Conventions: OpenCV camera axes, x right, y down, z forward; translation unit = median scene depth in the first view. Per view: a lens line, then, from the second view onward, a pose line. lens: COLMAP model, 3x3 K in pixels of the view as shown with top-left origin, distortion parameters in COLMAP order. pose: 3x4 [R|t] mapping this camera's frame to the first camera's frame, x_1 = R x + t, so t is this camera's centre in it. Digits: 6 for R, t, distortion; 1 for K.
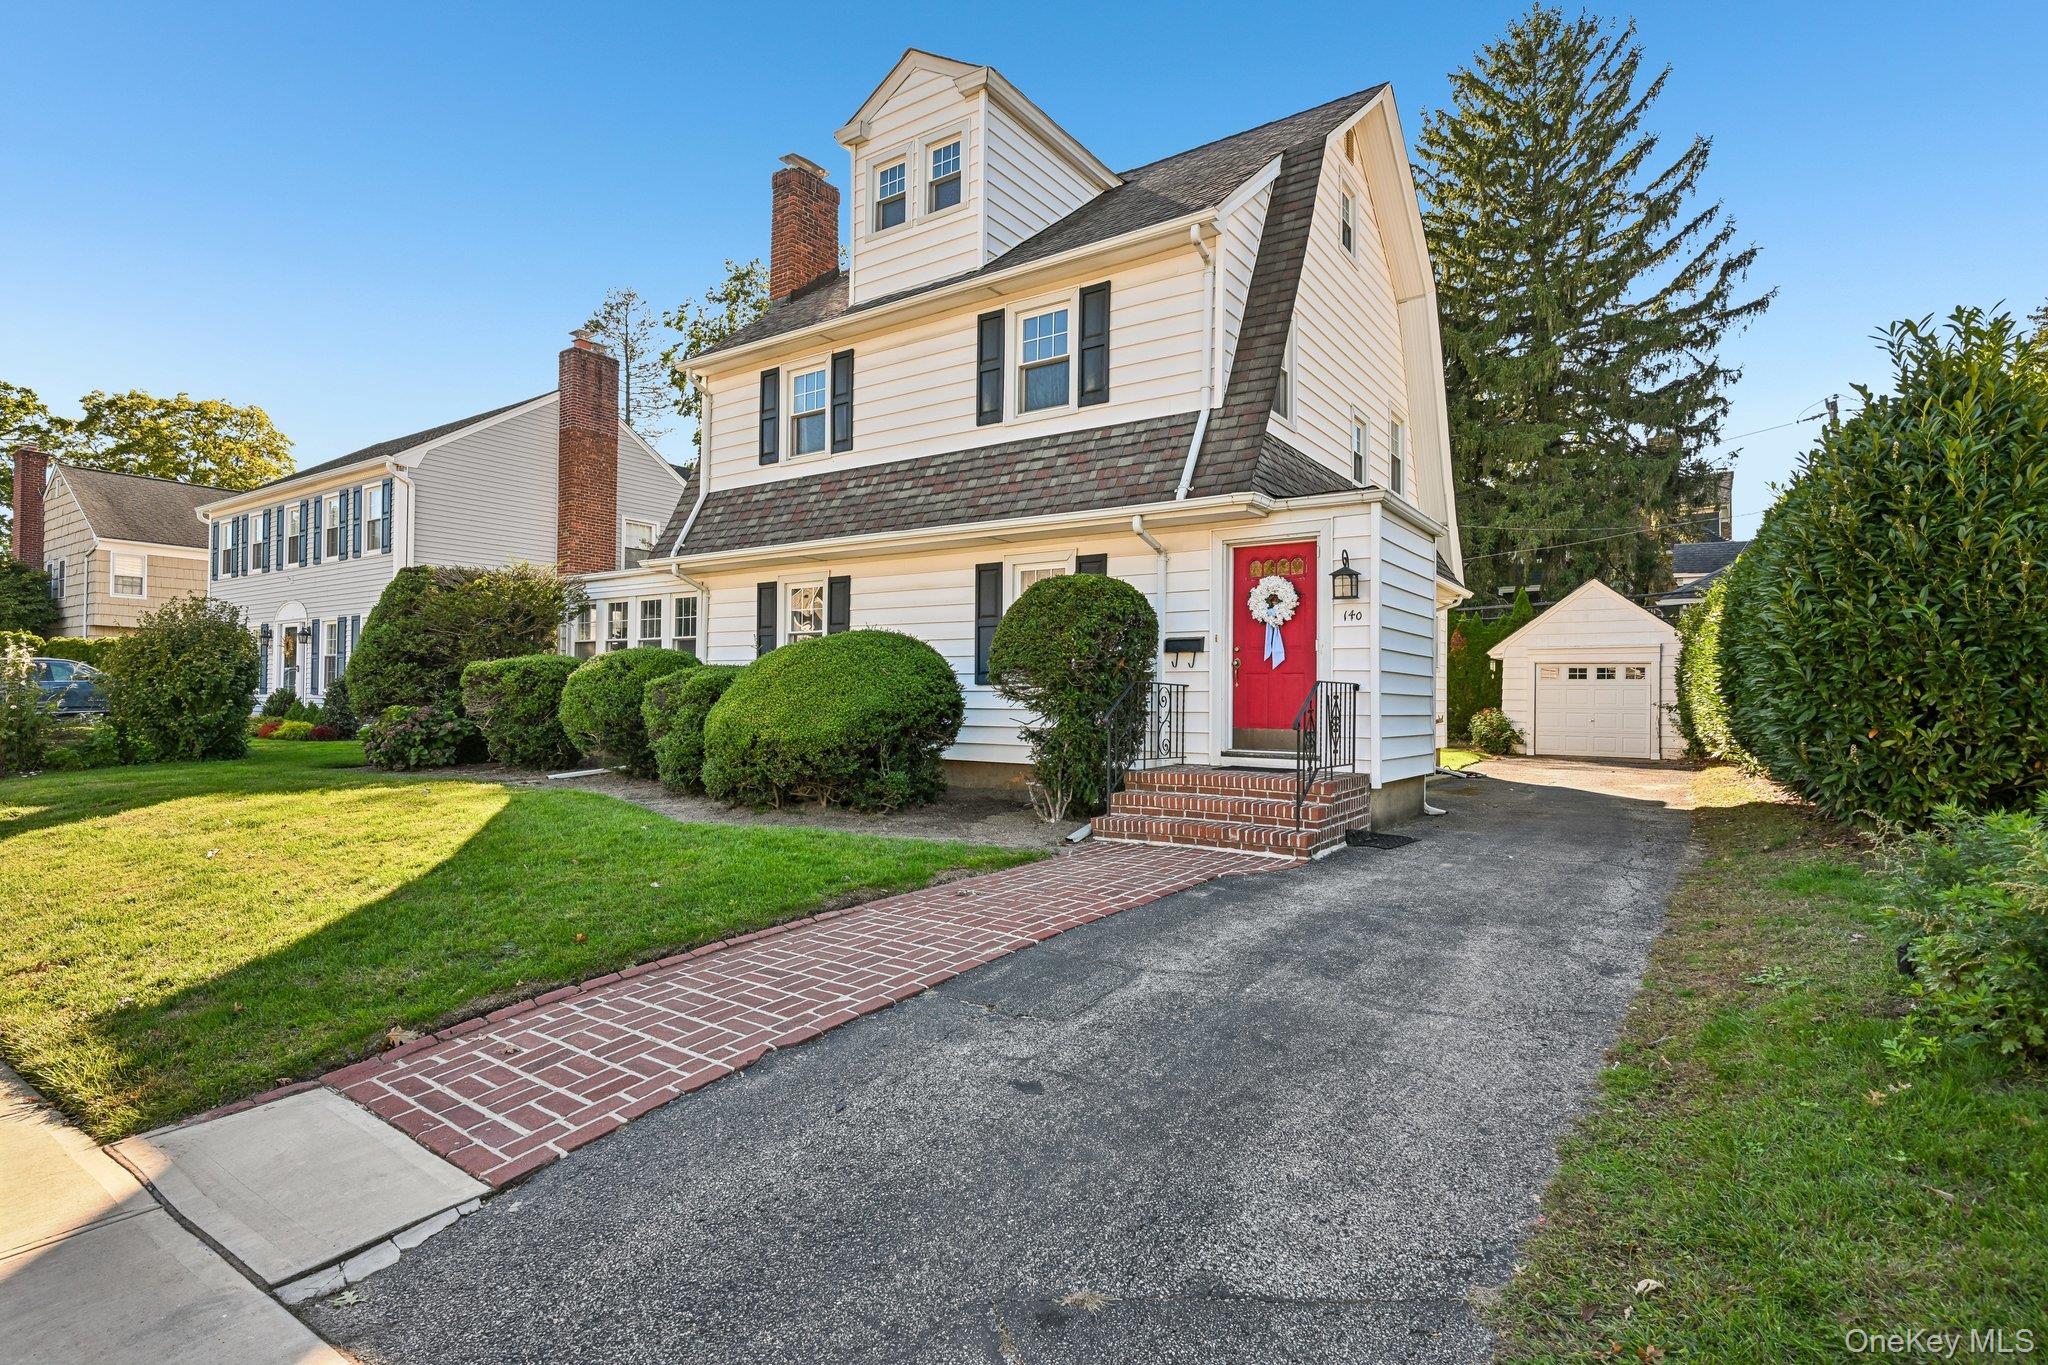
lens RADIAL K [[1033.0, 0, 1019.8], [0, 1033.0, 689.5], [0, 0, 1]] dist [-0.000011, 0.000002]
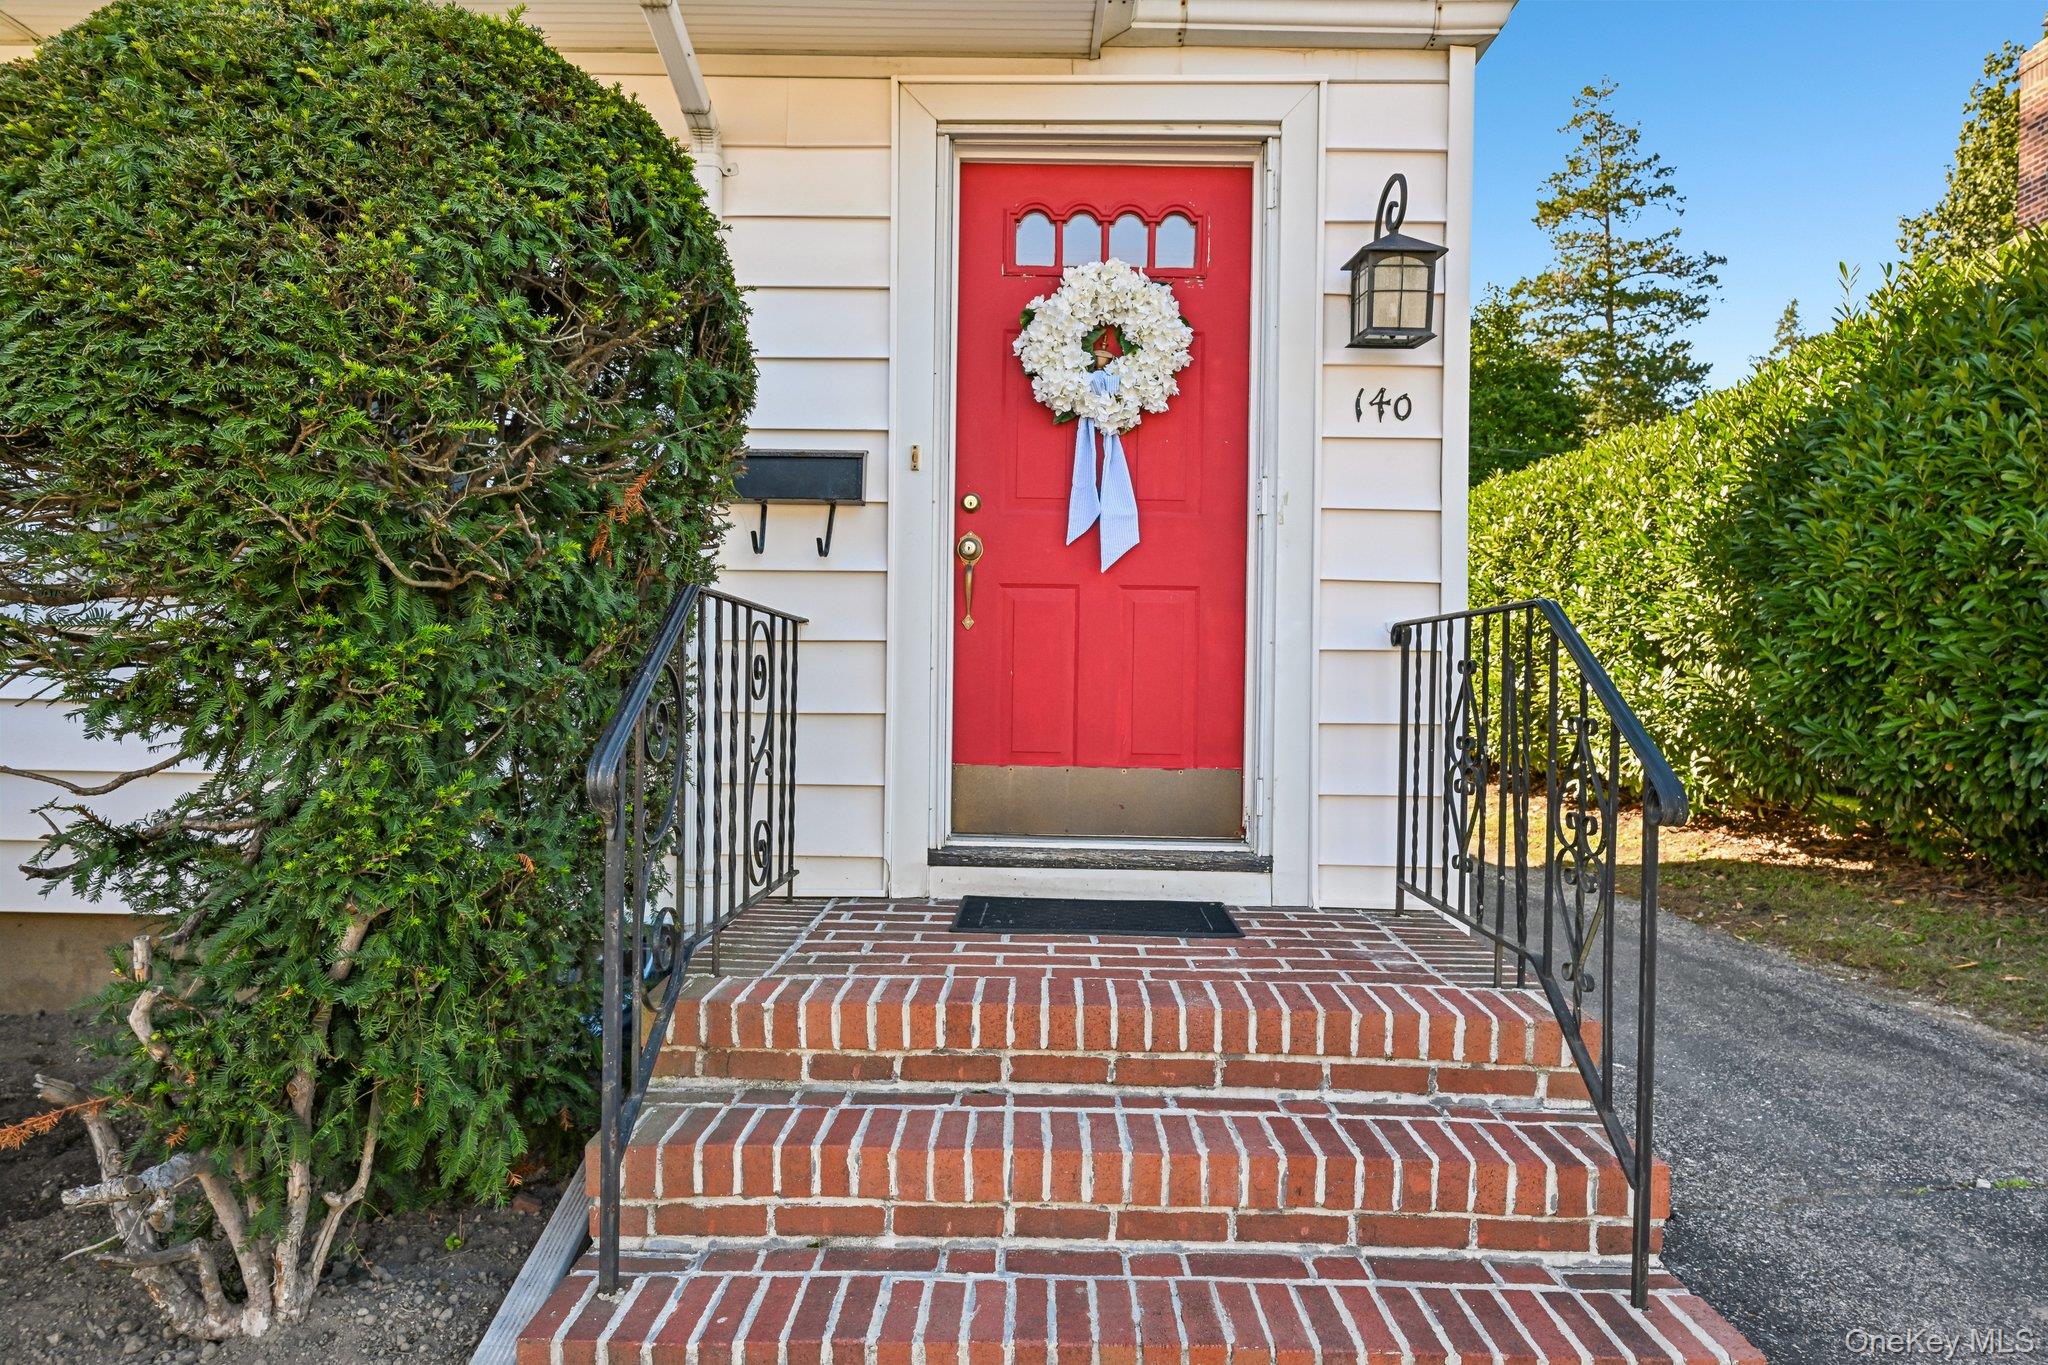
lens RADIAL K [[1258.7, 0, 1023.8], [0, 1258.7, 692.8], [0, 0, 1]] dist [0.005114, -0.001038]
pose [[0.821605, -0.002220, 0.570053, 0.016062], [-0.014190, 0.999603, 0.024345, 0.007153], [-0.569881, -0.028091, 0.821247, 0.717243]]
